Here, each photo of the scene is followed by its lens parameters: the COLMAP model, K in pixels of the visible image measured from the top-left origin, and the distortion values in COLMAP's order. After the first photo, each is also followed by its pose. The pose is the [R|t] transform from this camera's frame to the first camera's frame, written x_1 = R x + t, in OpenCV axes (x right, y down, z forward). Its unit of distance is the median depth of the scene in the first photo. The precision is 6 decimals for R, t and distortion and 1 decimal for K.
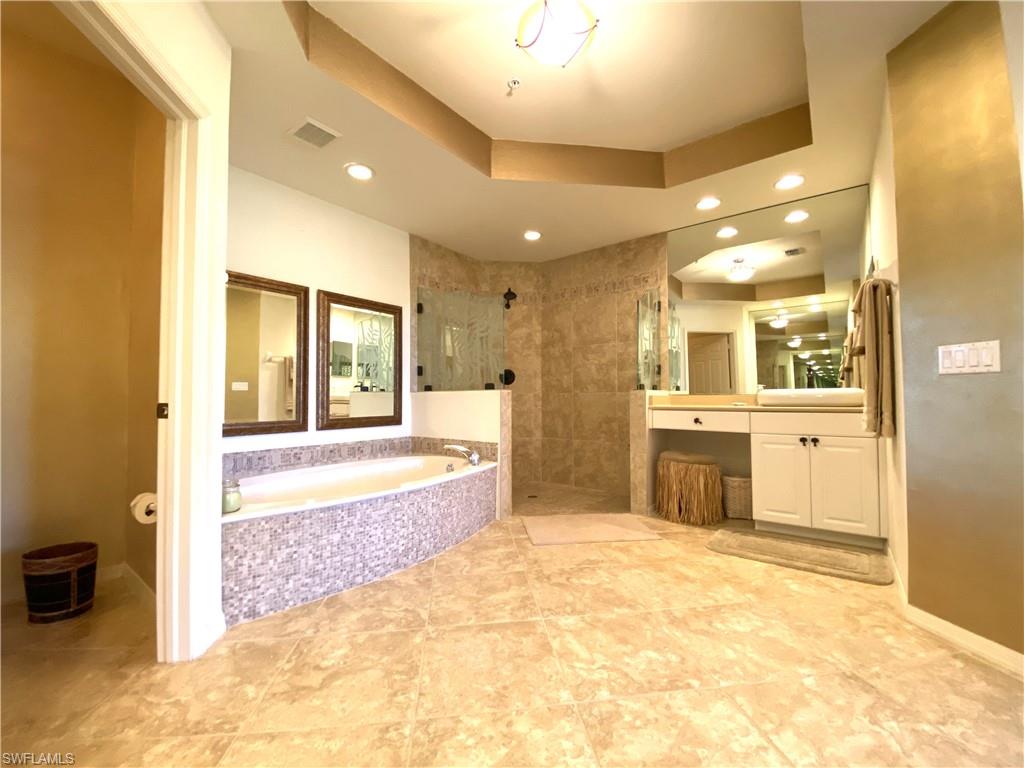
lens RADIAL K [[418.3, 0, 511.2], [0, 418.3, 387.1], [0, 0, 1]] dist [0.035094, -0.027343]
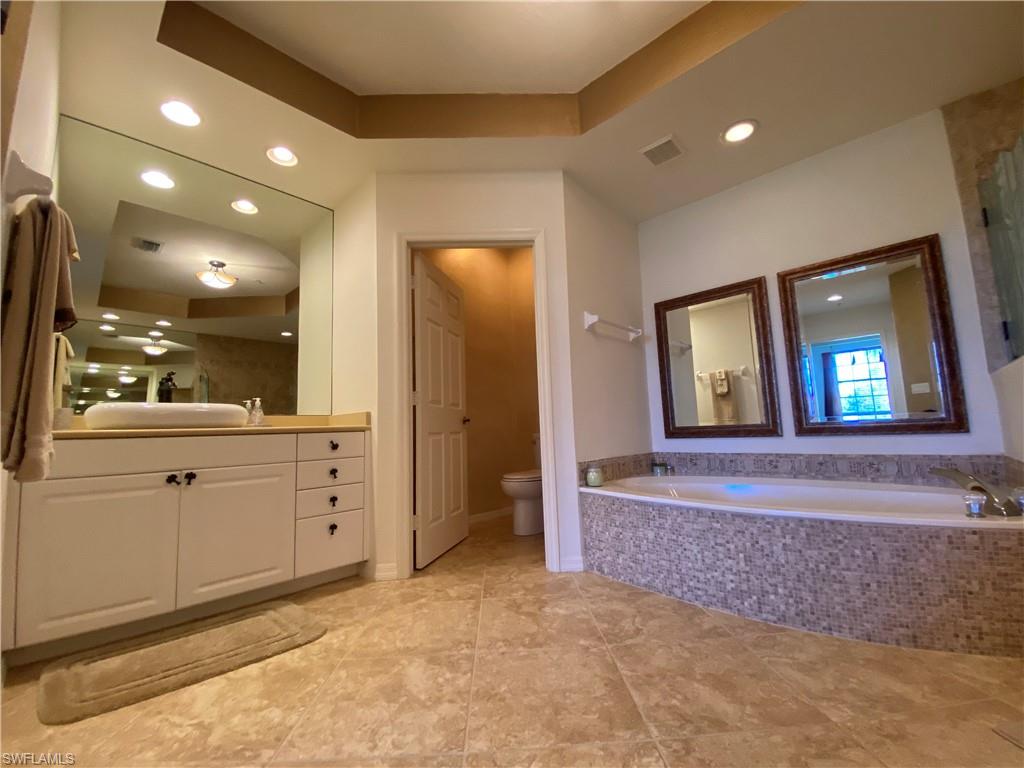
lens RADIAL K [[418.3, 0, 511.2], [0, 418.3, 387.1], [0, 0, 1]] dist [0.035094, -0.027343]
pose [[-0.102395, -0.096619, -0.990040, 0.442312], [0.060990, 0.992790, -0.103195, 0.058440], [0.992872, -0.070949, -0.095764, 0.528615]]
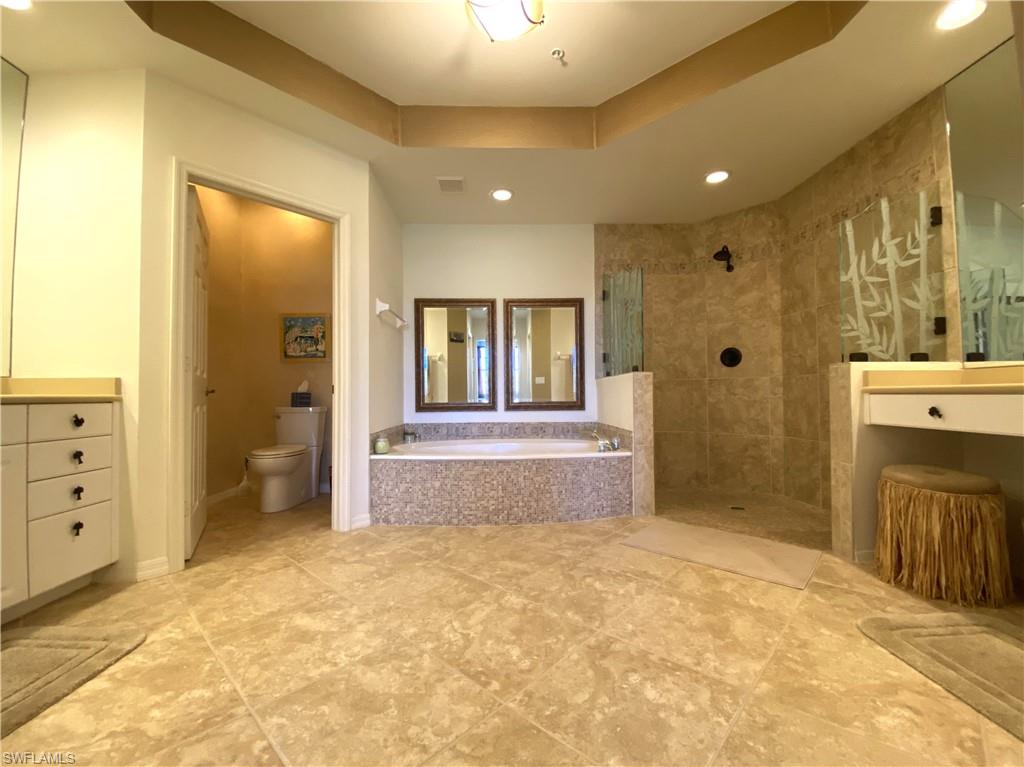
lens RADIAL K [[426.1, 0, 508.9], [0, 426.1, 387.8], [0, 0, 1]] dist [0.065468, -0.041287]
pose [[0.628372, -0.016530, -0.777738, 0.540779], [0.025077, 0.999685, -0.000987, 0.035791], [0.777509, -0.018883, 0.628588, 0.214014]]
